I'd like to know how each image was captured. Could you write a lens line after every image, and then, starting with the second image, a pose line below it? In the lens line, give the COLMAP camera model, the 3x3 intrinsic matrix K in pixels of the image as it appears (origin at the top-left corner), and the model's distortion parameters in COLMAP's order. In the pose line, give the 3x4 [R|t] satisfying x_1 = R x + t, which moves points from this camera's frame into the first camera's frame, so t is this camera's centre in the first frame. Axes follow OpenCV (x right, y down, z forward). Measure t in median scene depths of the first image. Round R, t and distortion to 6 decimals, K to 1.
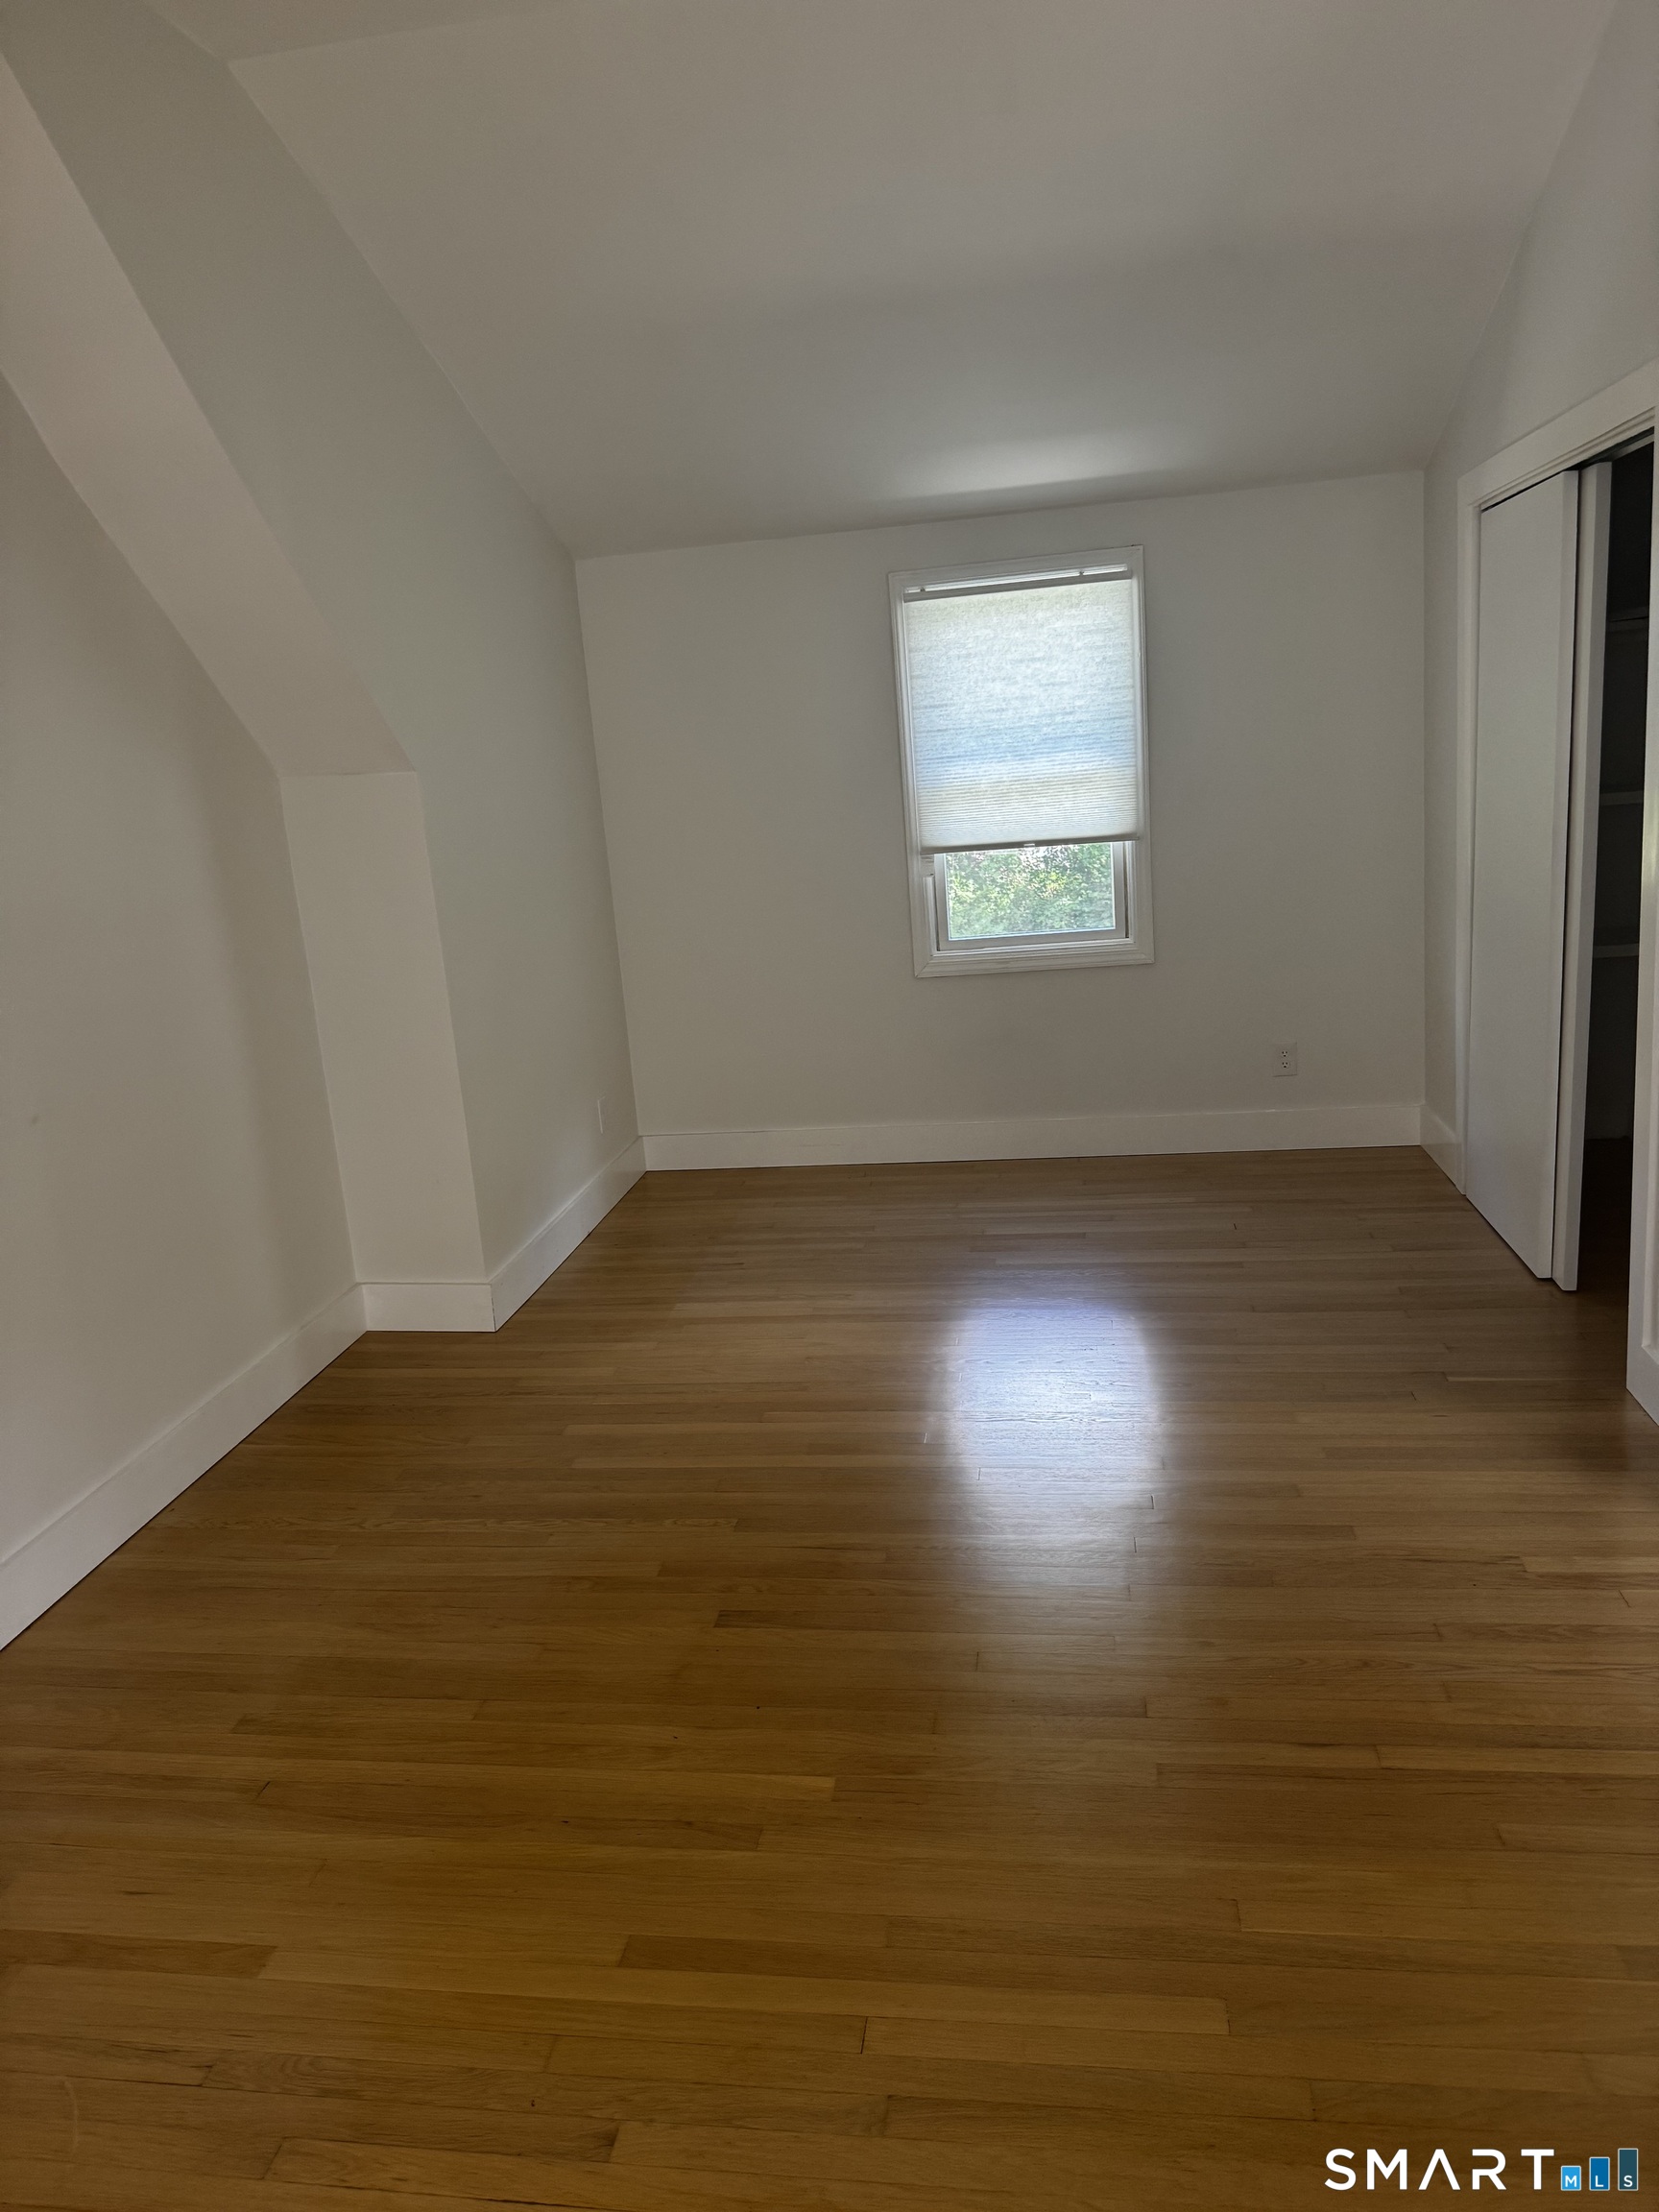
lens RADIAL K [[1540.9, 0, 828.1], [0, 1540.9, 1107.1], [0, 0, 1]] dist [0.035364, -0.034362]
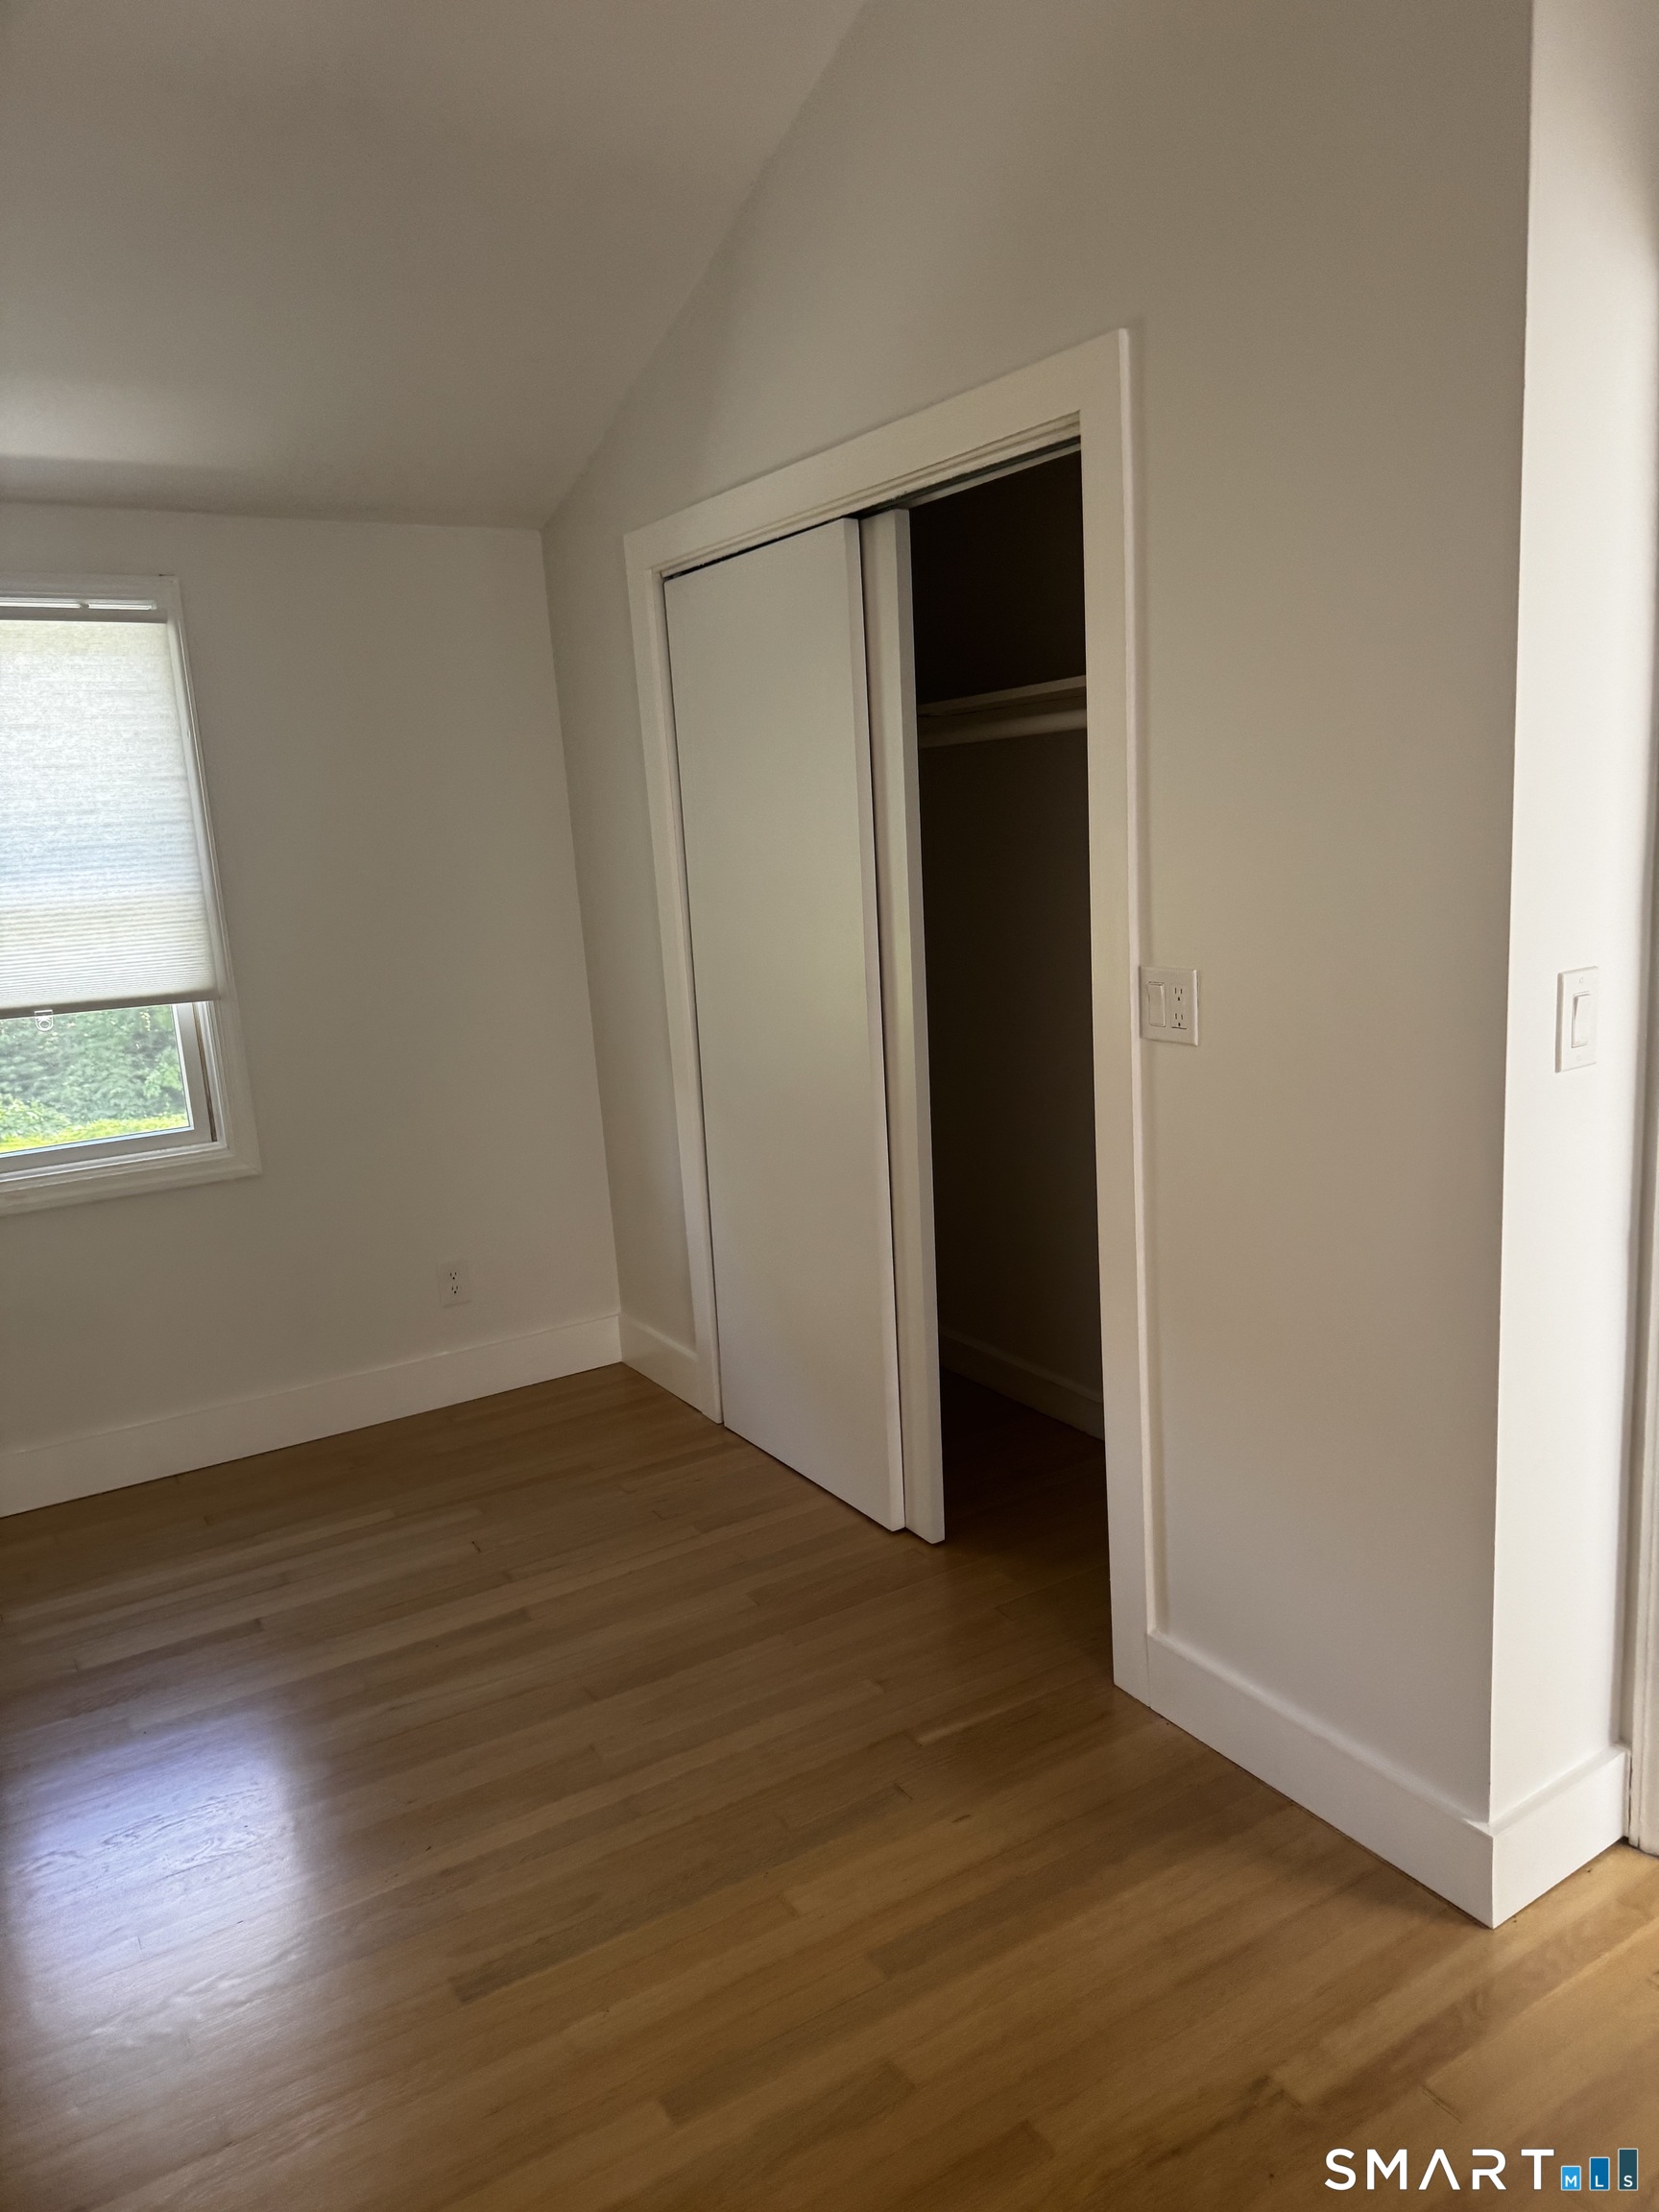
lens RADIAL K [[1540.9, 0, 841.6], [0, 1540.9, 1113.3], [0, 0, 1]] dist [0.035364, -0.034362]
pose [[0.755369, -0.082869, 0.650039, -0.041387], [0.142173, 0.989068, -0.039120, -0.057607], [-0.639691, 0.121968, 0.758893, 0.313255]]
